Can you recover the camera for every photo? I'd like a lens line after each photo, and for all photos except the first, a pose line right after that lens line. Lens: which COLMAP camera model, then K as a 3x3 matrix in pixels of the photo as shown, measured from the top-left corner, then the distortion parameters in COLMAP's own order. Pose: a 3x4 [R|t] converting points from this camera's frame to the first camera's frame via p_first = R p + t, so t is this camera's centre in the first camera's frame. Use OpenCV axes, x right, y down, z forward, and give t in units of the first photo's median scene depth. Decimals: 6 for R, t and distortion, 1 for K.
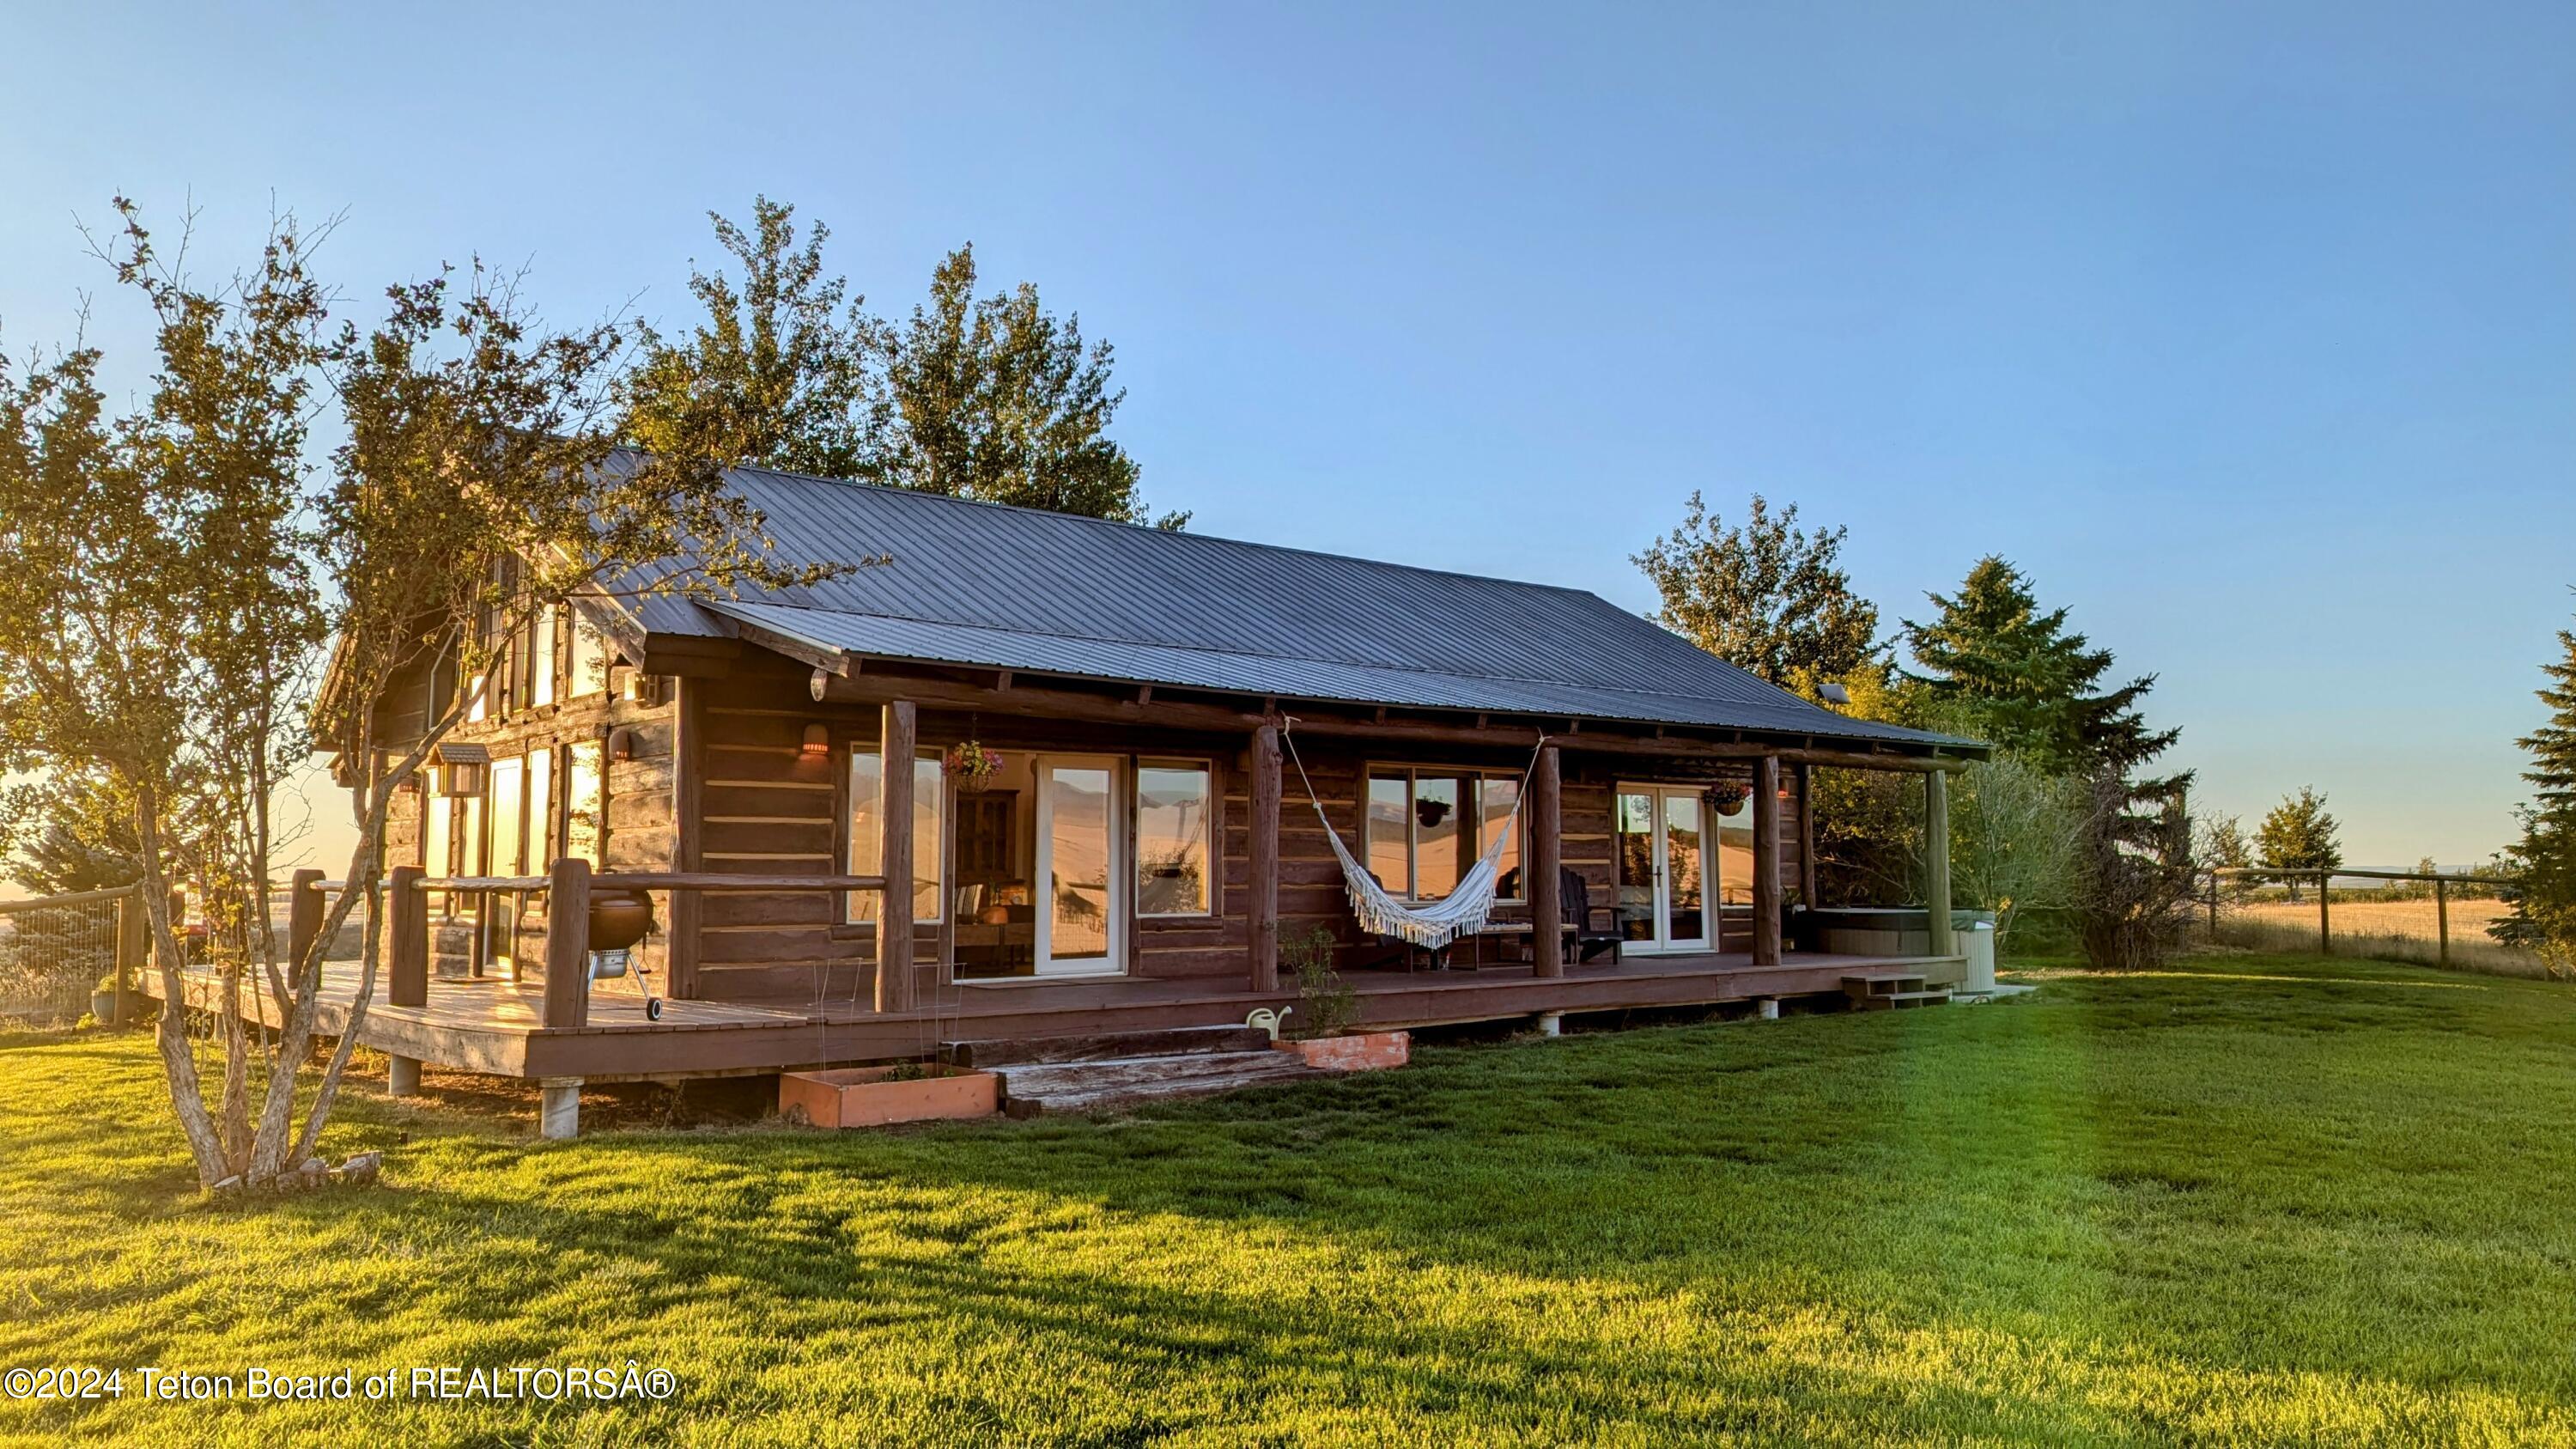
lens RADIAL K [[1852.3, 0, 1282.1], [0, 1852.3, 725.4], [0, 0, 1]] dist [0.040225, -0.018539]
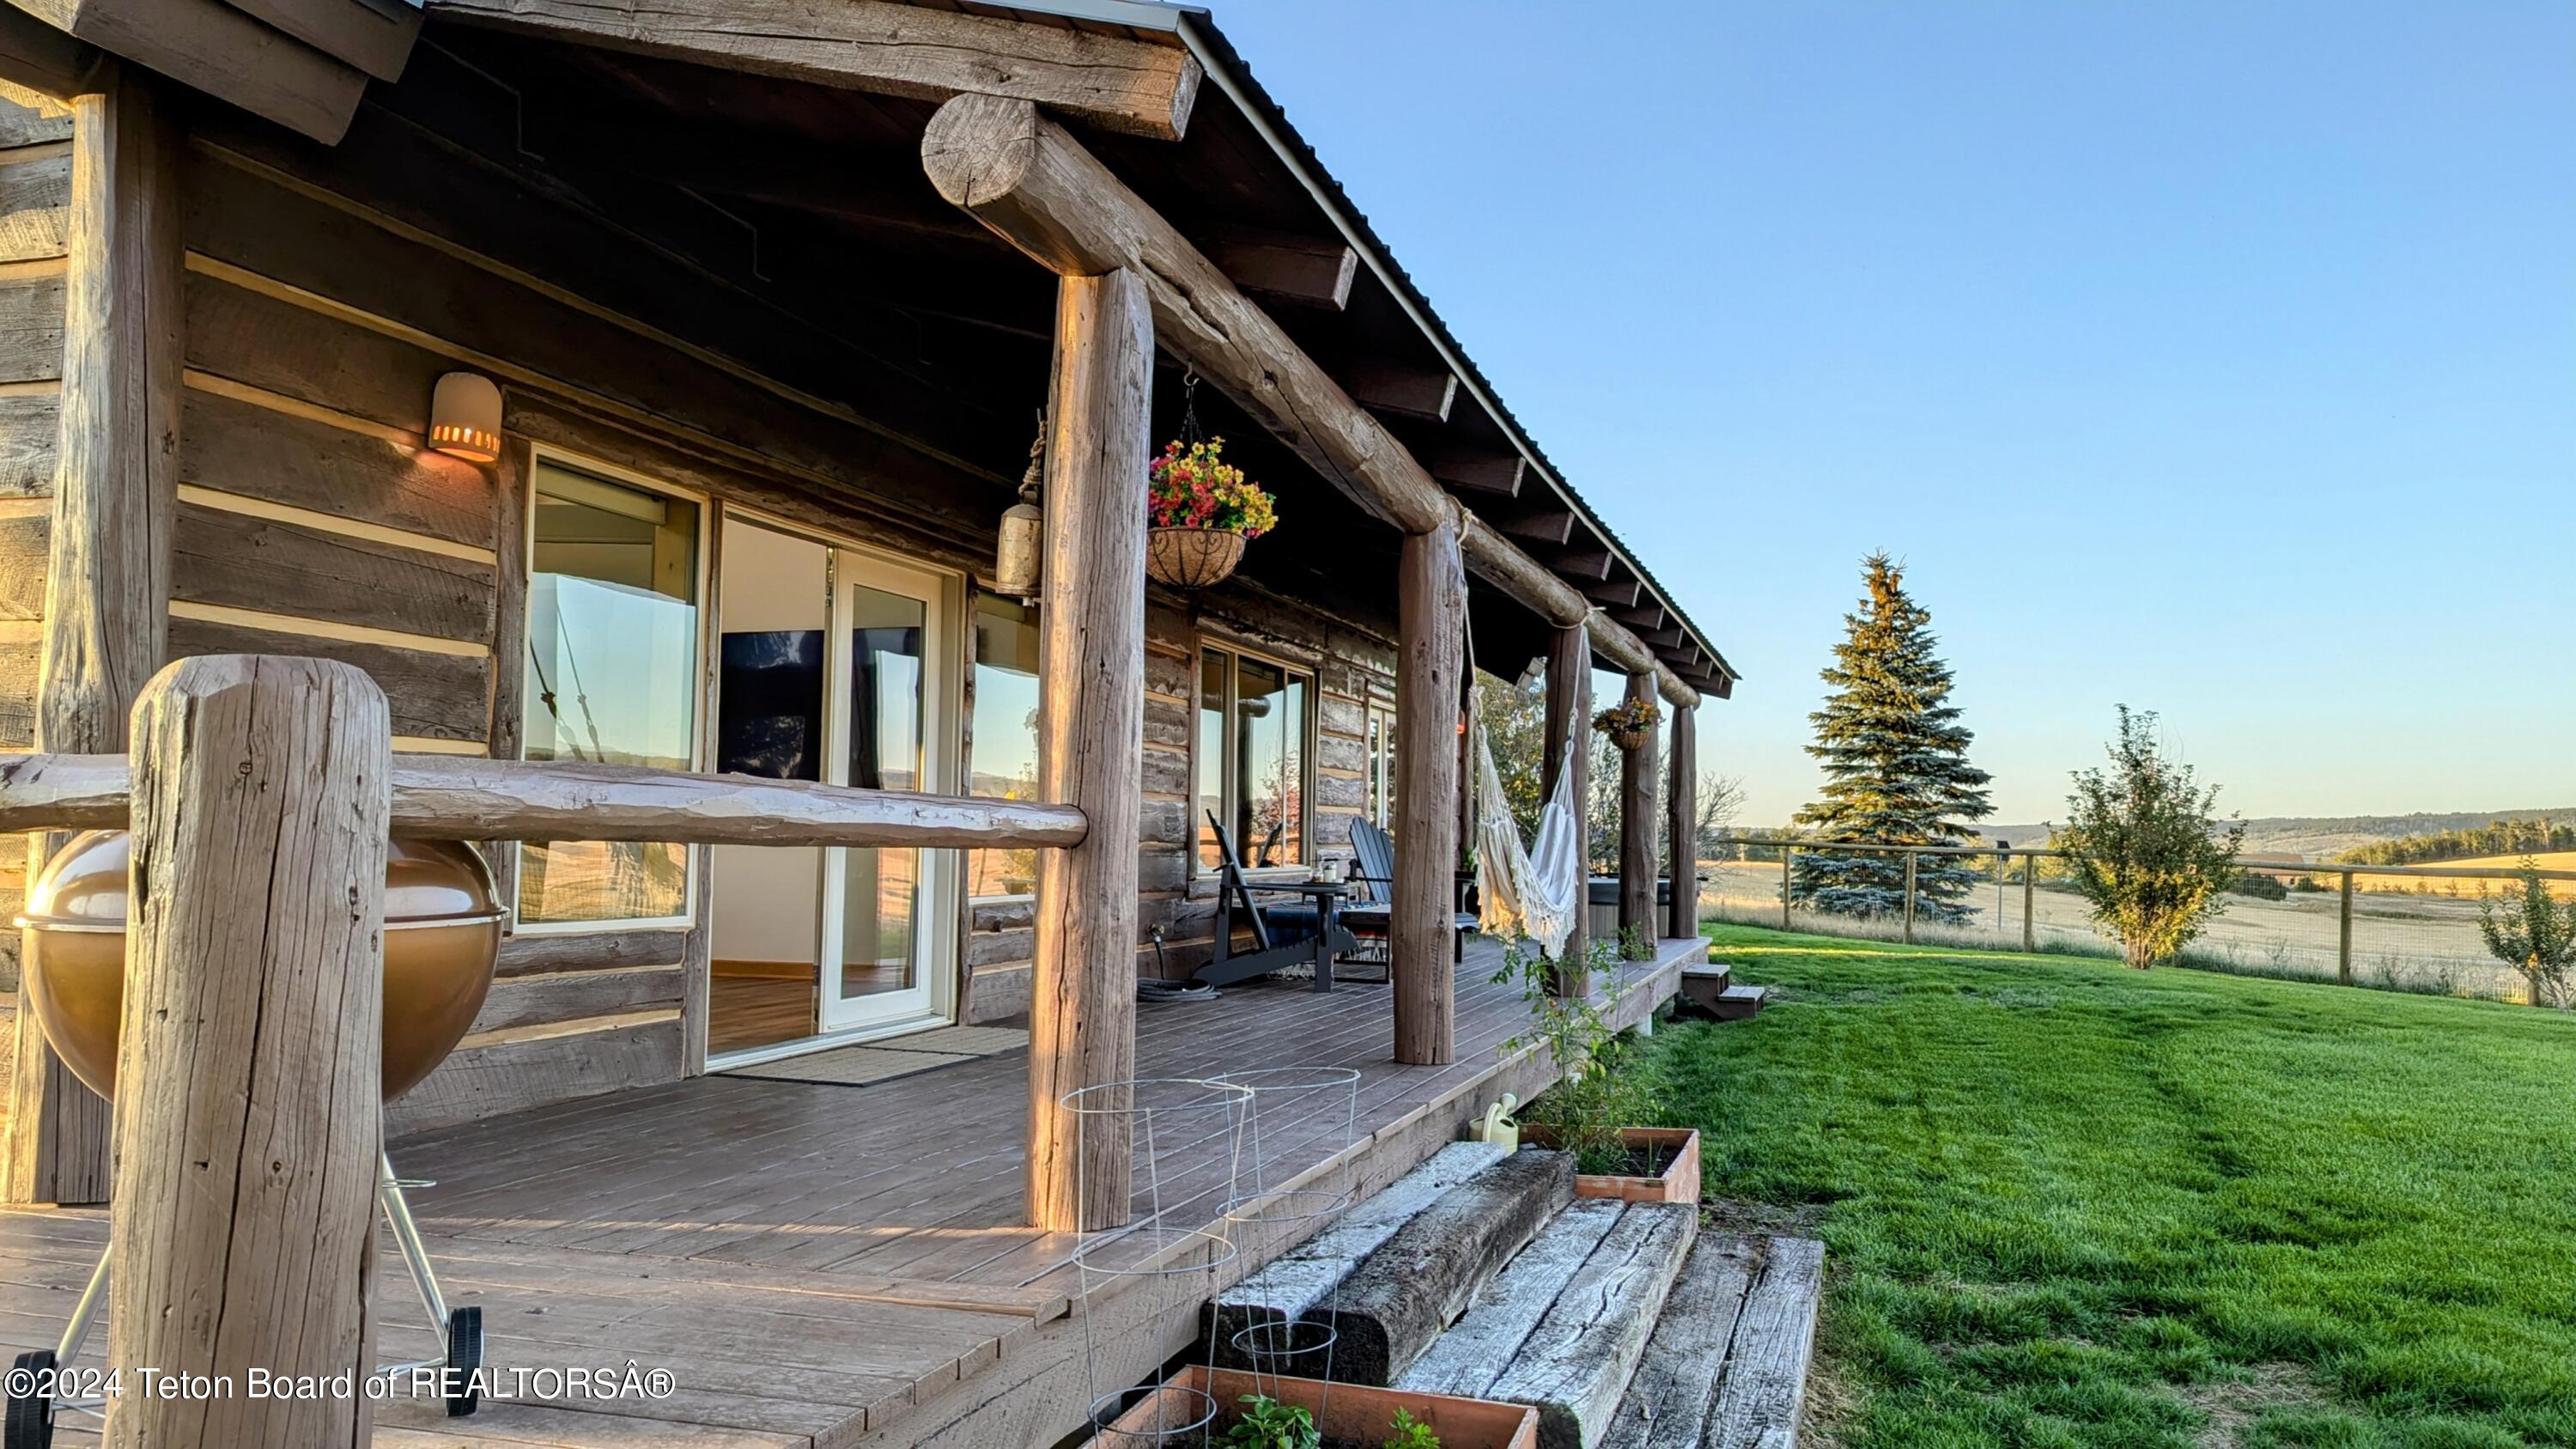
lens RADIAL K [[1852.3, 0, 1301.0], [0, 1852.3, 716.3], [0, 0, 1]] dist [0.040225, -0.018539]
pose [[0.839438, 0.050226, 0.541130, -0.282989], [-0.060501, 0.998167, 0.001207, 0.050135], [-0.540077, -0.033752, 0.840938, 0.562212]]
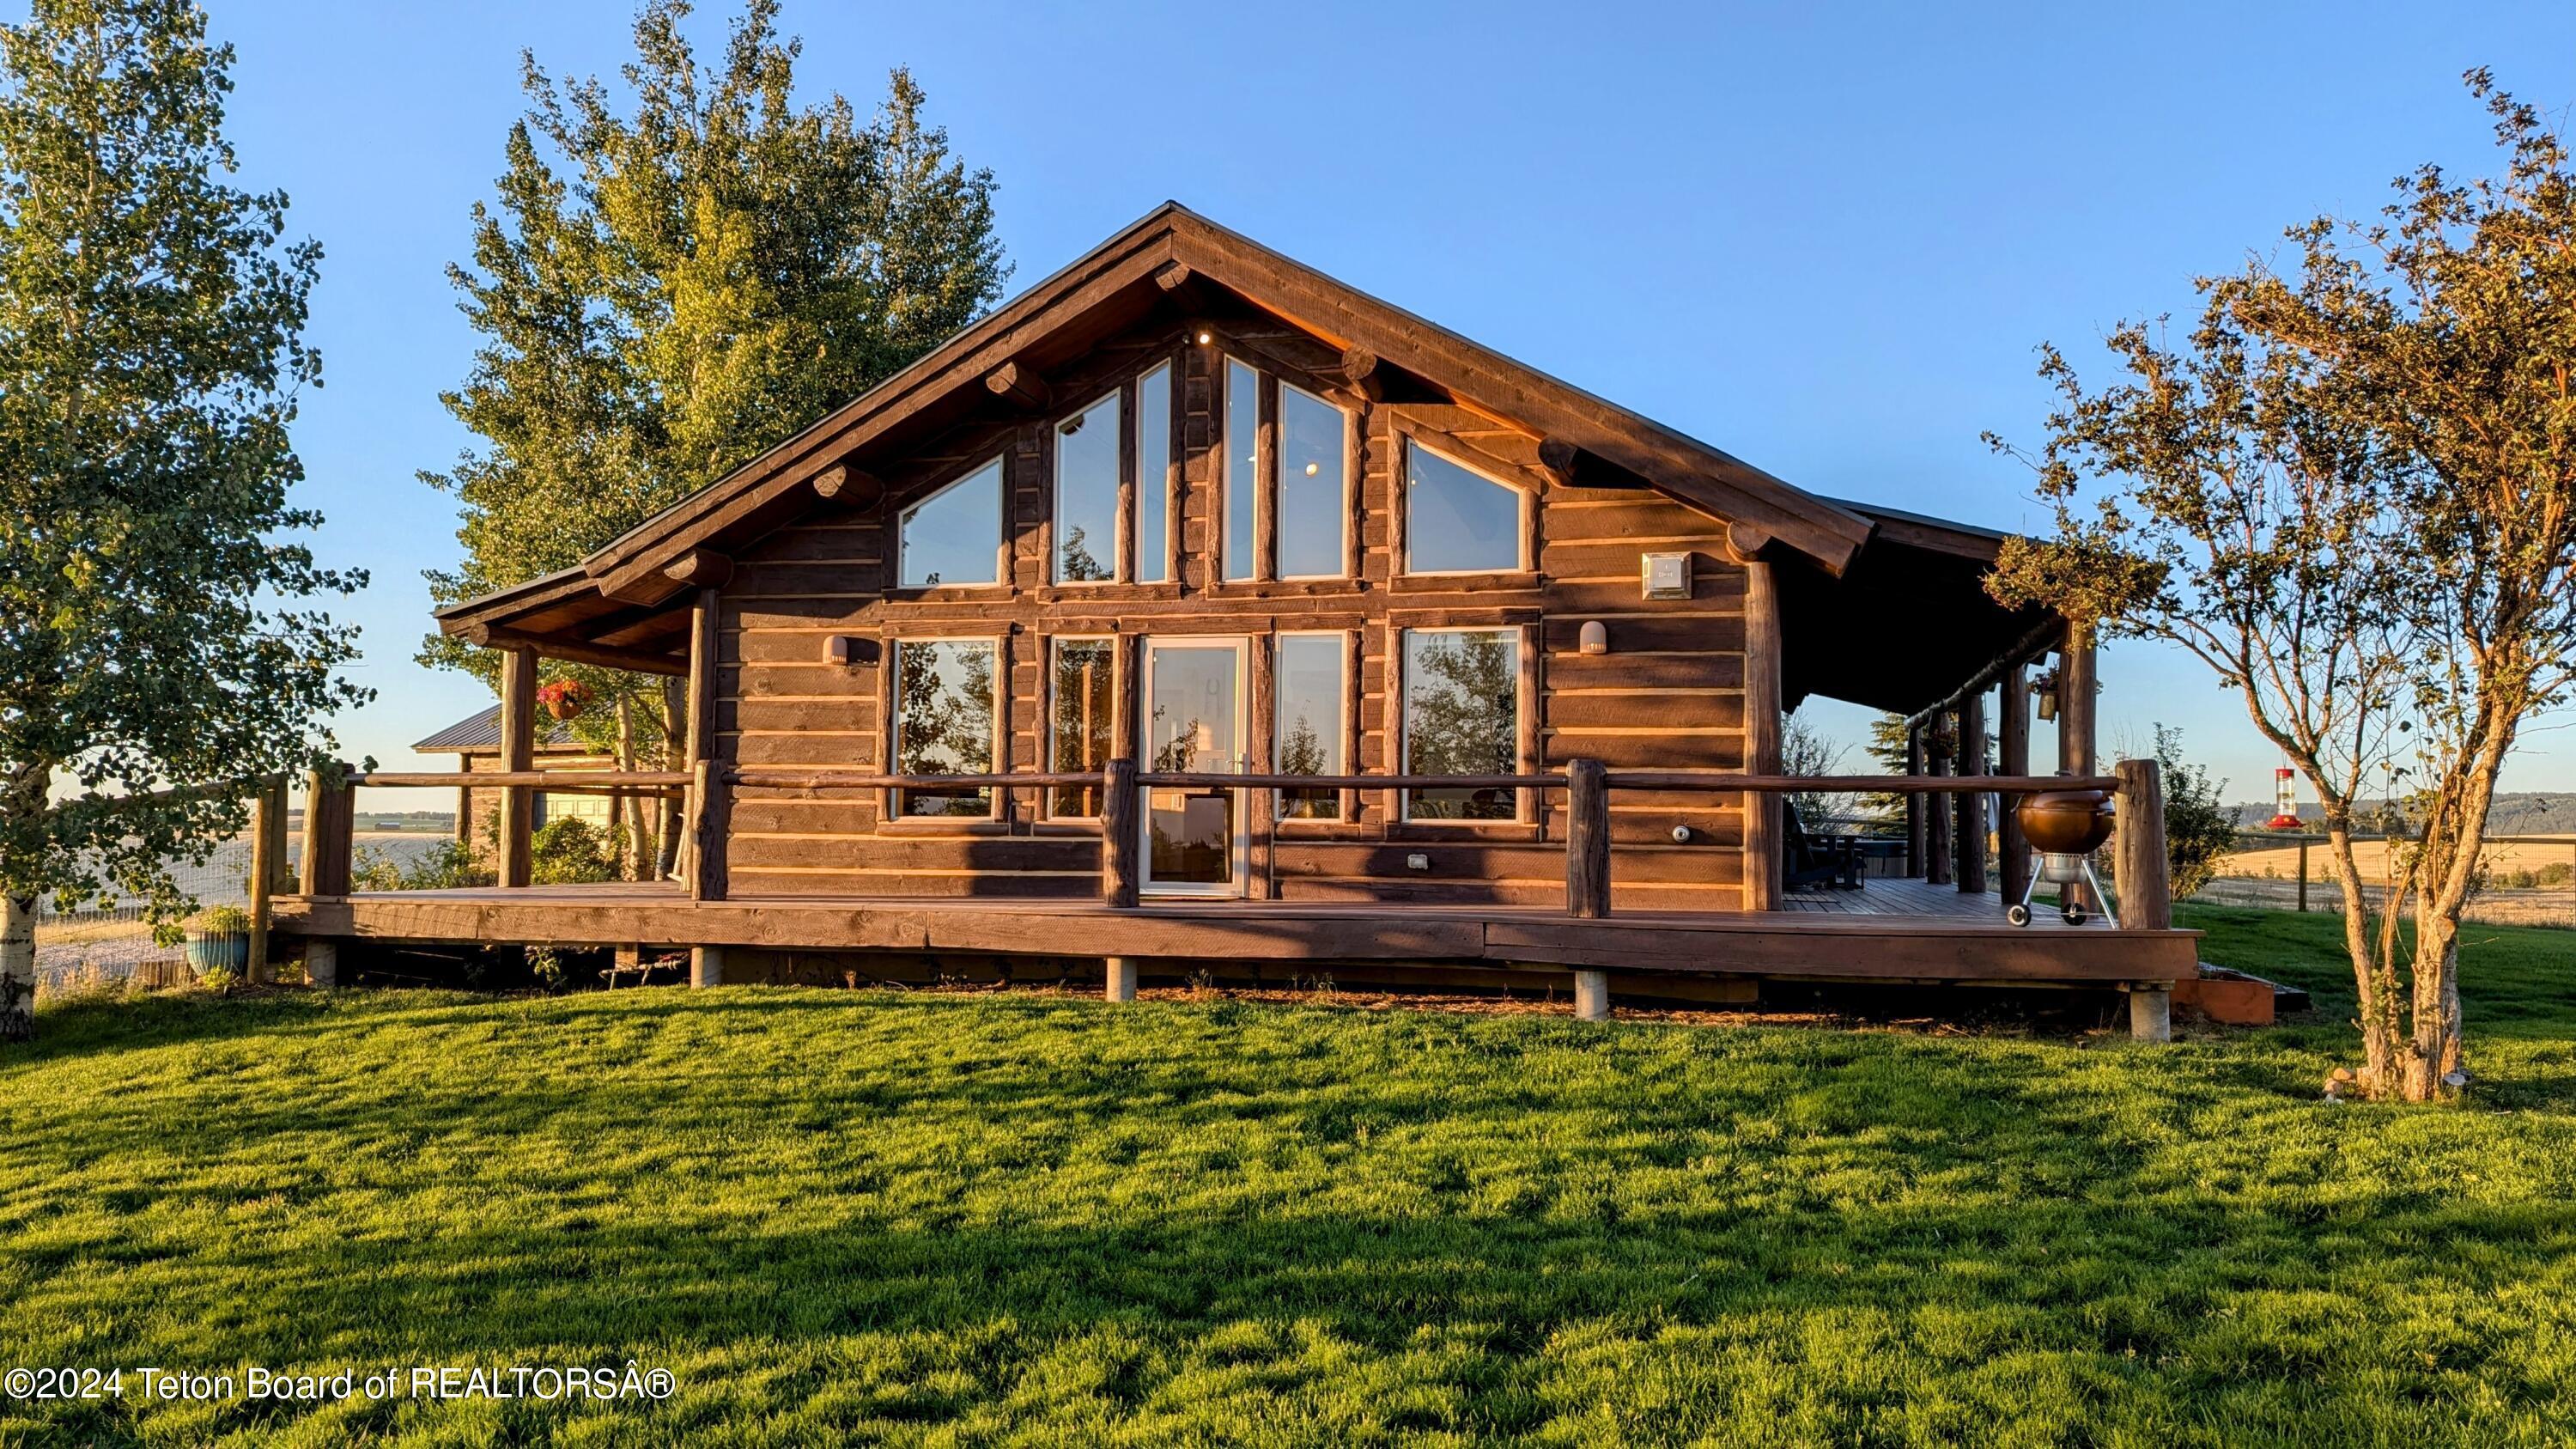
lens RADIAL K [[1852.3, 0, 1285.2], [0, 1852.3, 735.1], [0, 0, 1]] dist [0.040225, -0.018539]
pose [[0.808249, 0.044233, 0.587177, -0.945808], [-0.065353, 0.997753, 0.014796, 0.052842], [-0.585203, -0.050332, 0.809323, 0.336271]]
